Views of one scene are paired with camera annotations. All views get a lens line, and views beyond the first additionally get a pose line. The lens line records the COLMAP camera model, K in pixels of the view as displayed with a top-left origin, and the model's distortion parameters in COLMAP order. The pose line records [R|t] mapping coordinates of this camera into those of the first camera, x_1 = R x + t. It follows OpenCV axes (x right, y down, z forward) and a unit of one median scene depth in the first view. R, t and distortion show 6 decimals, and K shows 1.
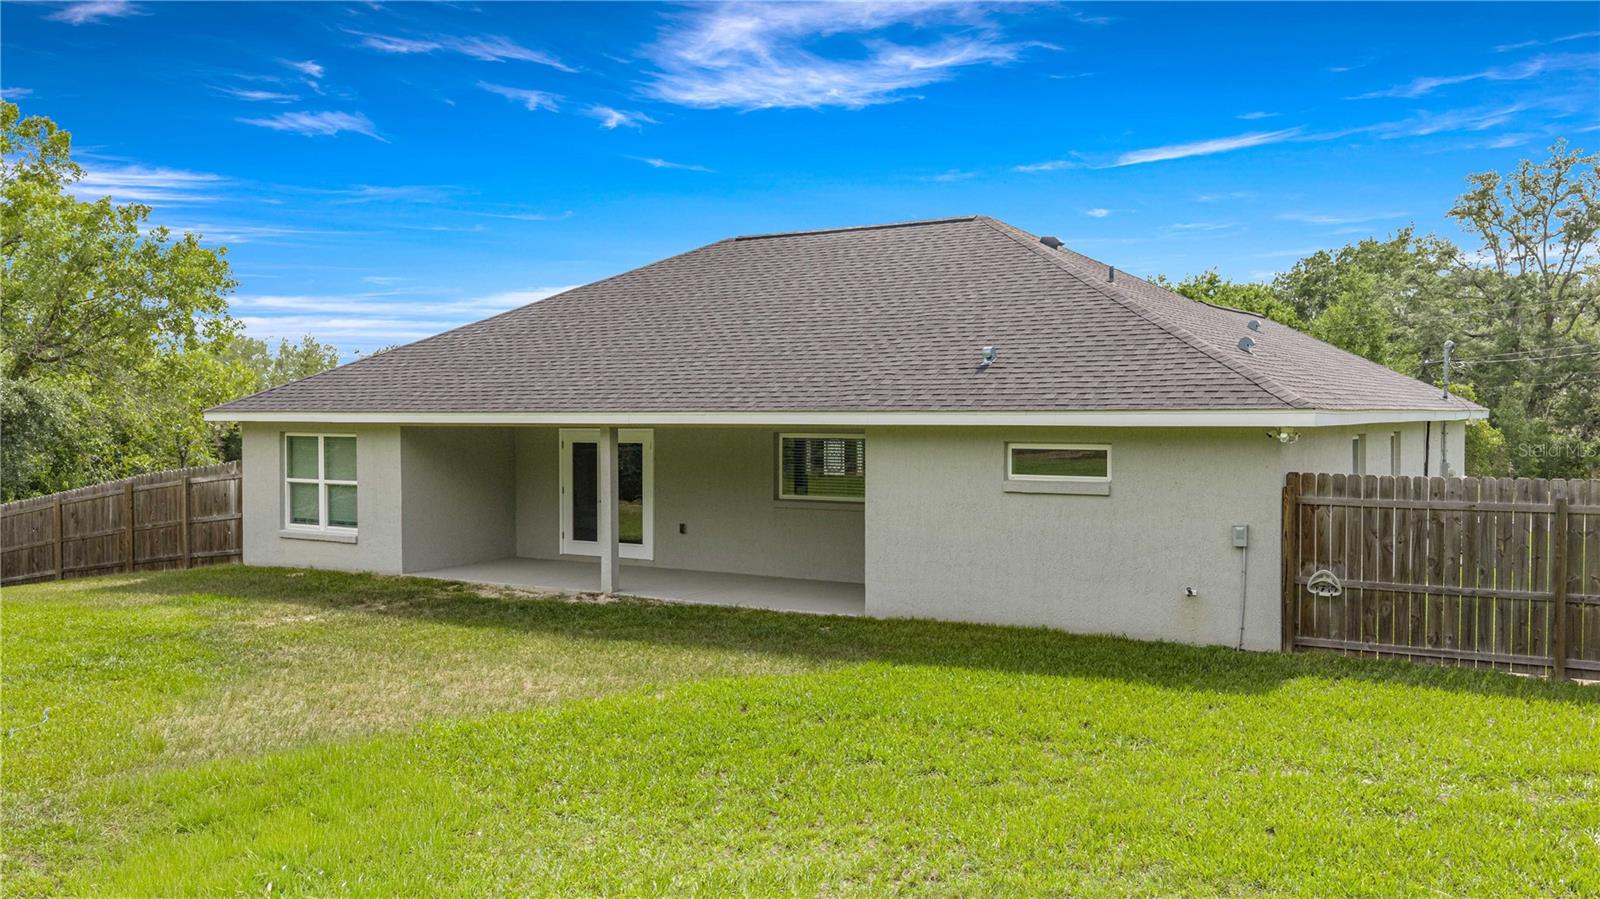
lens RADIAL K [[1330.5, 0, 806.6], [0, 1330.5, 445.0], [0, 0, 1]] dist [0.009891, -0.021021]
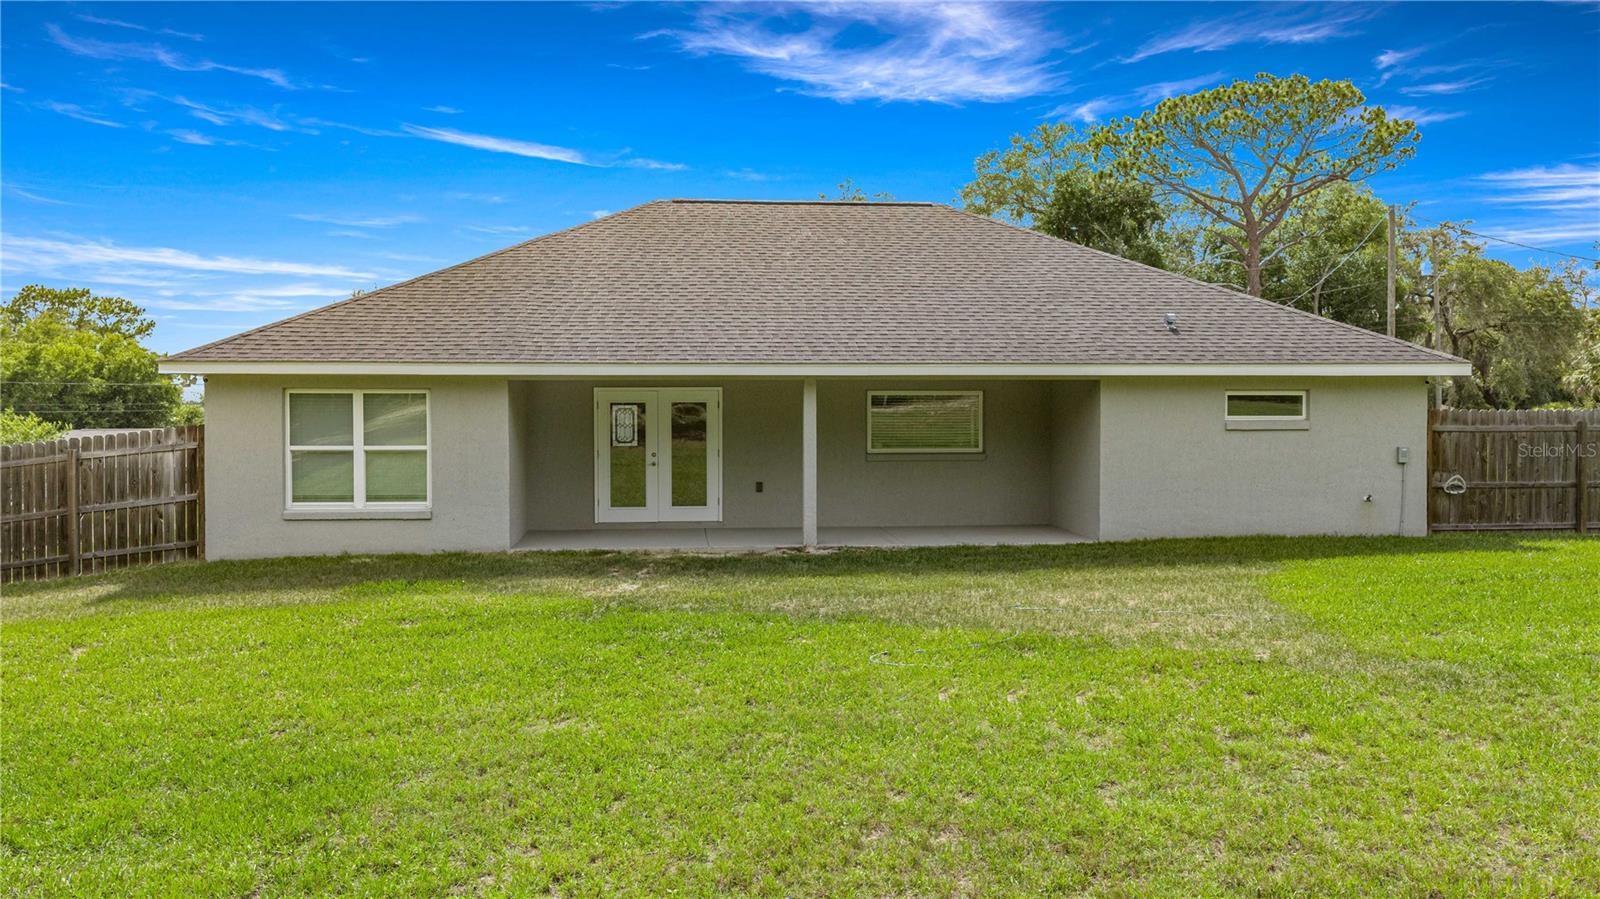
lens RADIAL K [[1330.5, 0, 806.6], [0, 1330.5, 445.0], [0, 0, 1]] dist [0.009891, -0.021021]
pose [[0.789715, -0.015699, 0.613274, -0.709998], [0.016119, 0.999858, 0.004838, 0.028413], [-0.613263, 0.006065, 0.789856, 0.195739]]
